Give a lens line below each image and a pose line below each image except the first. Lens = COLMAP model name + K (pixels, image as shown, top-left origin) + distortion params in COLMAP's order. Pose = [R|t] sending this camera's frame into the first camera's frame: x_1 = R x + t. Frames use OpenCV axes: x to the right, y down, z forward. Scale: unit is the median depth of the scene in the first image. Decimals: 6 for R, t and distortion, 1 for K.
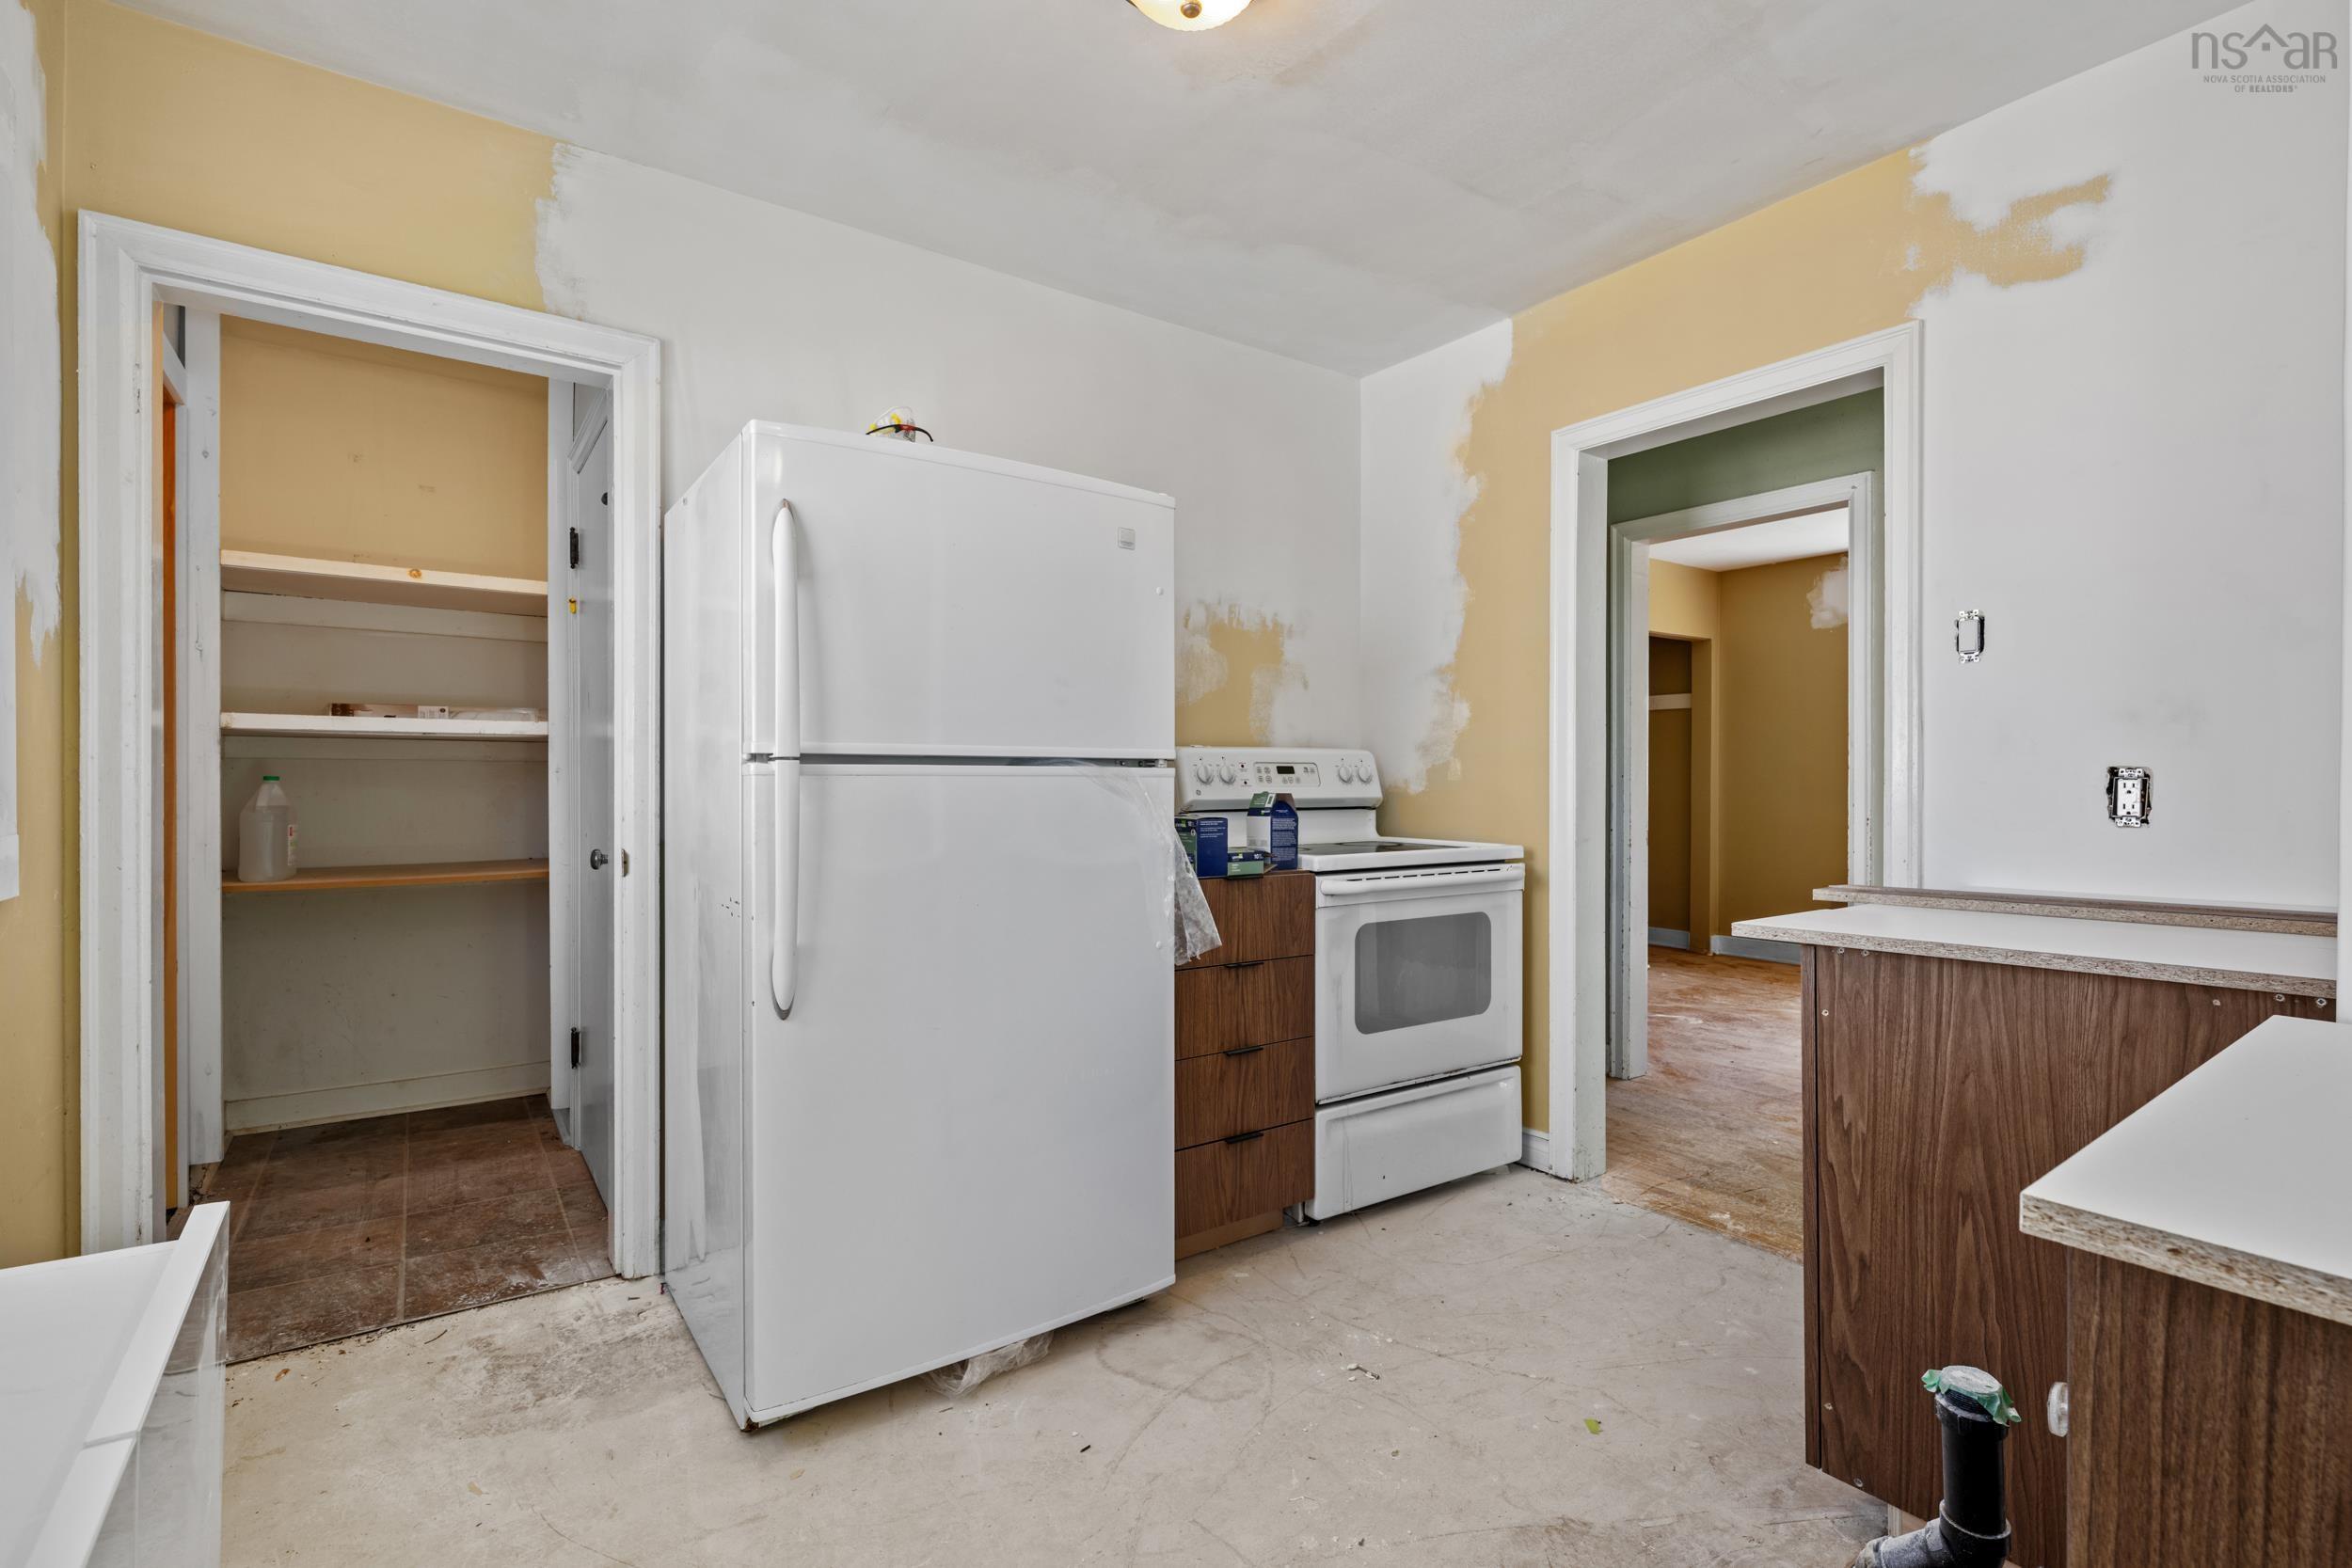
lens RADIAL K [[1076.1, 0, 1176.2], [0, 1076.1, 783.1], [0, 0, 1]] dist [0.000591, -0.000131]
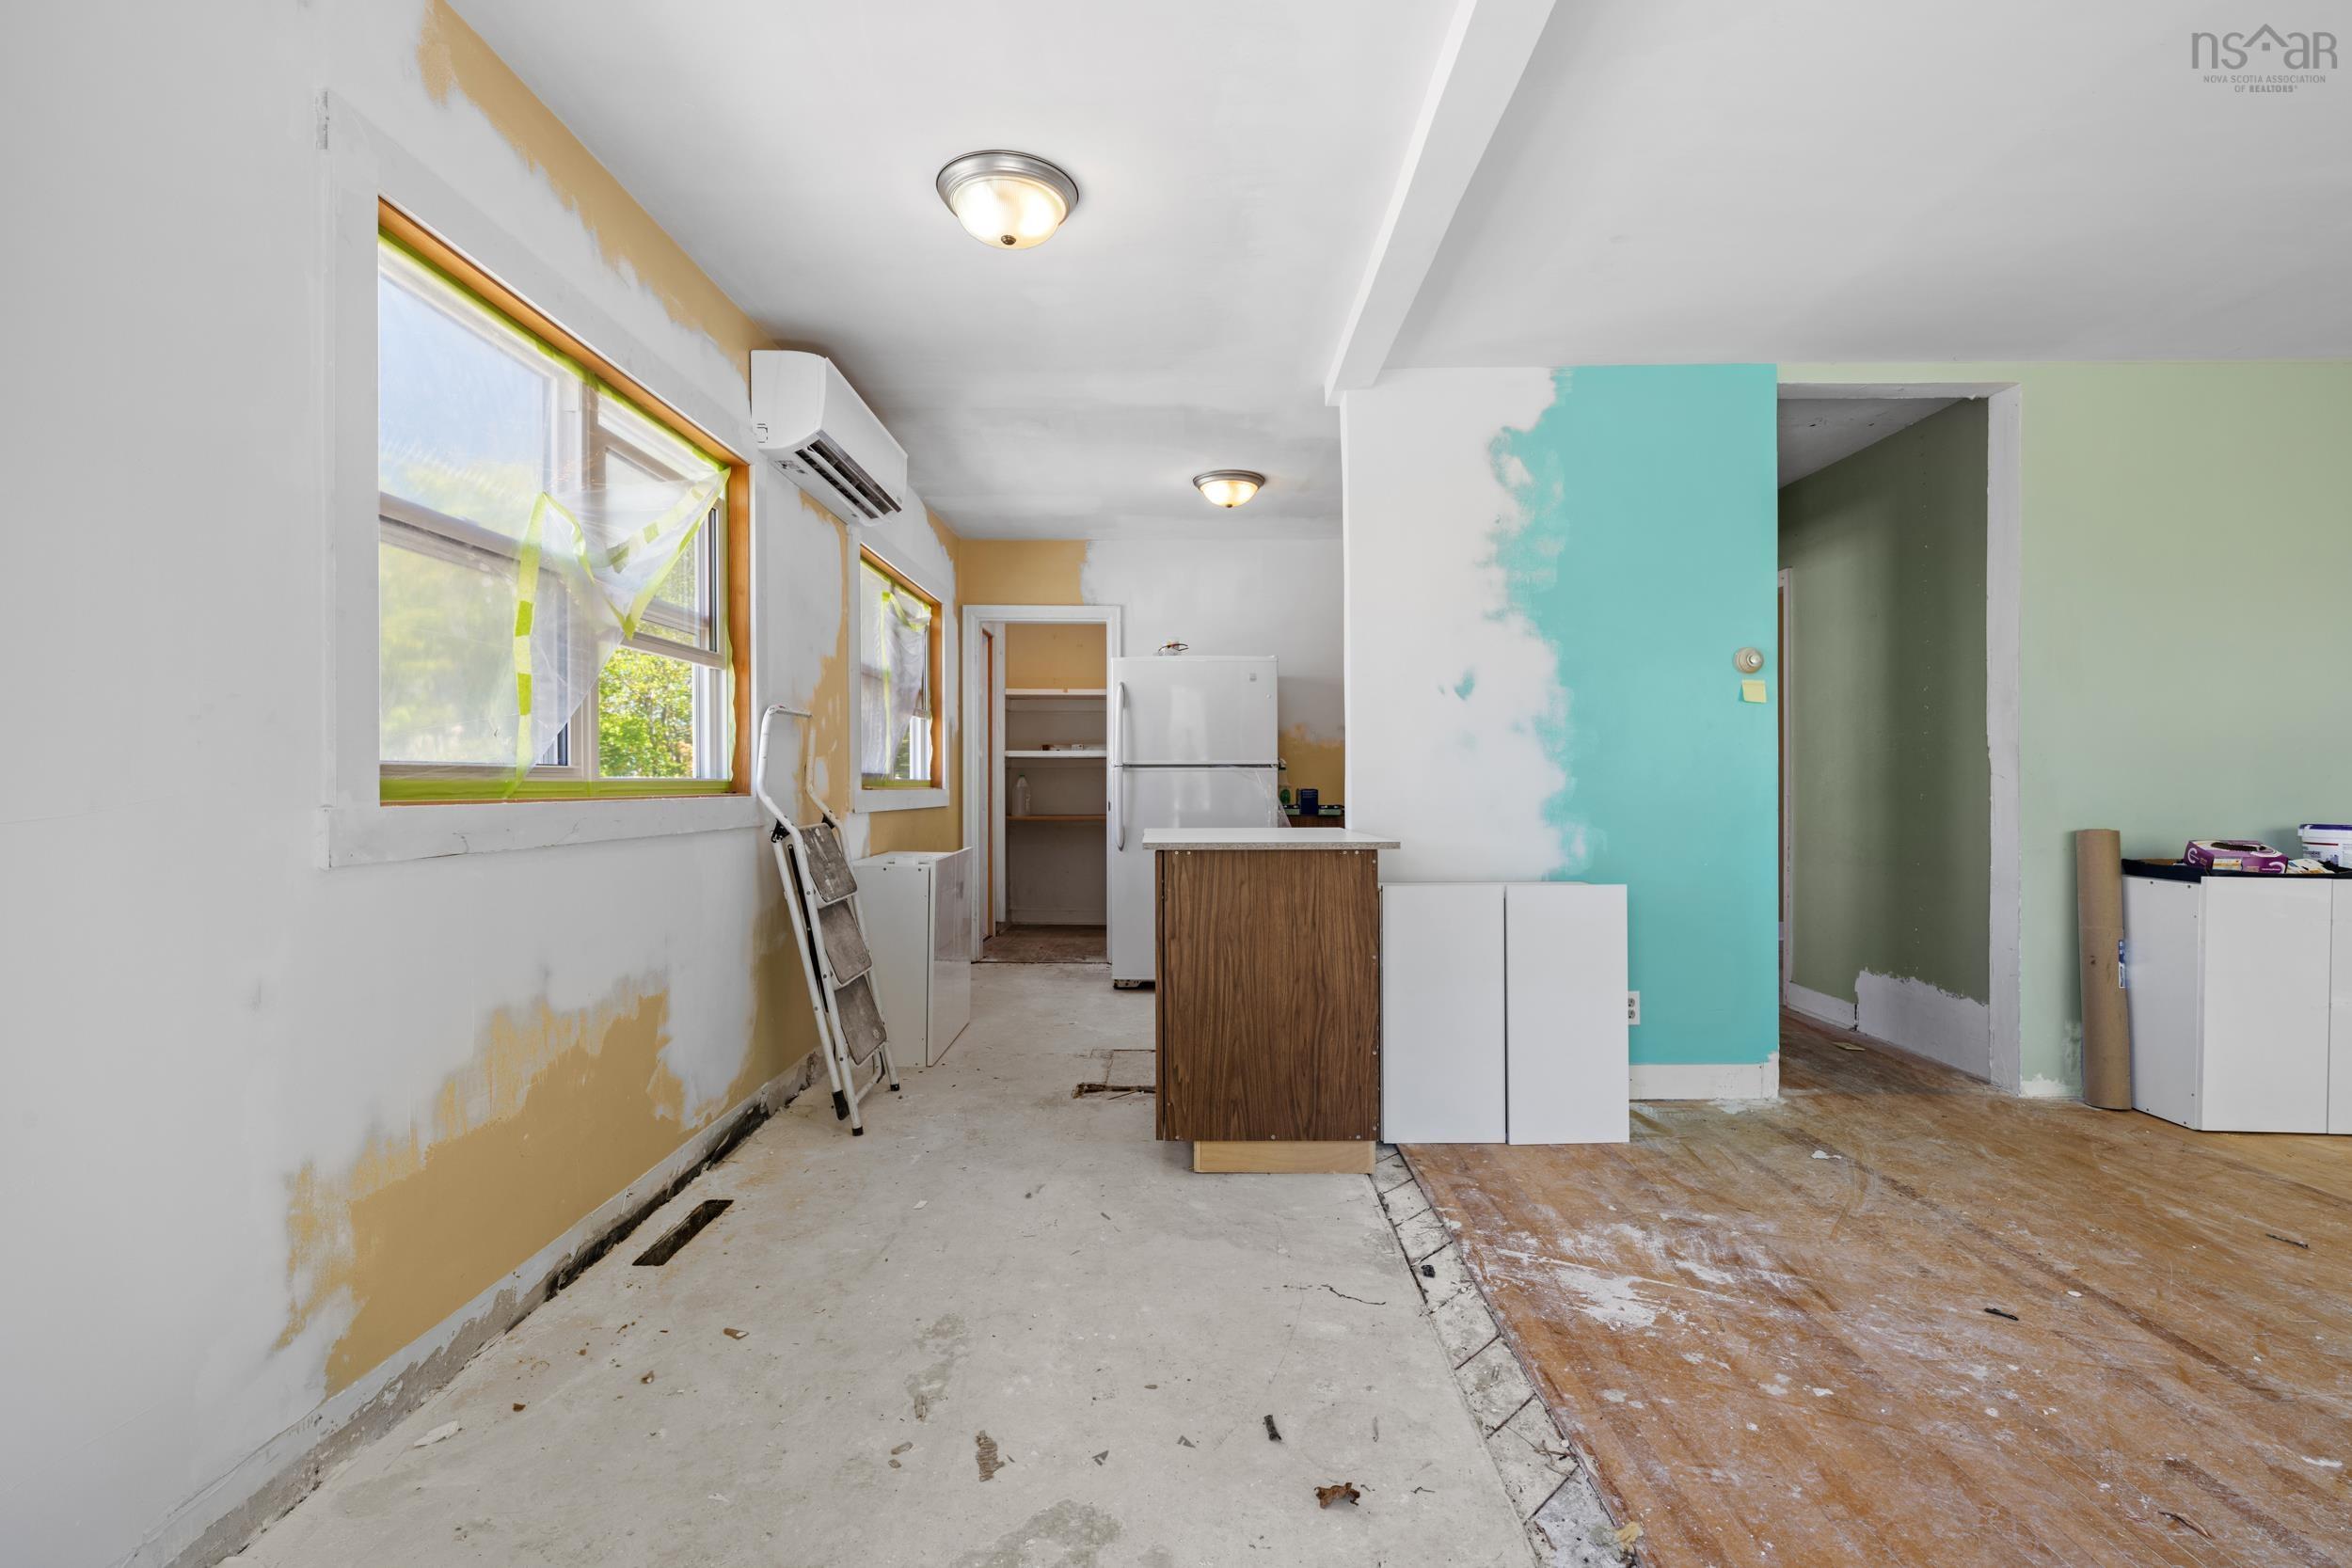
lens RADIAL K [[1076.1, 0, 1176.0], [0, 1076.1, 784.5], [0, 0, 1]] dist [0.000591, -0.000131]
pose [[0.814079, -0.001817, -0.580752, 0.937741], [-0.001487, 0.999985, -0.005213, 0.028286], [0.580753, 0.005108, 0.814064, -0.857193]]
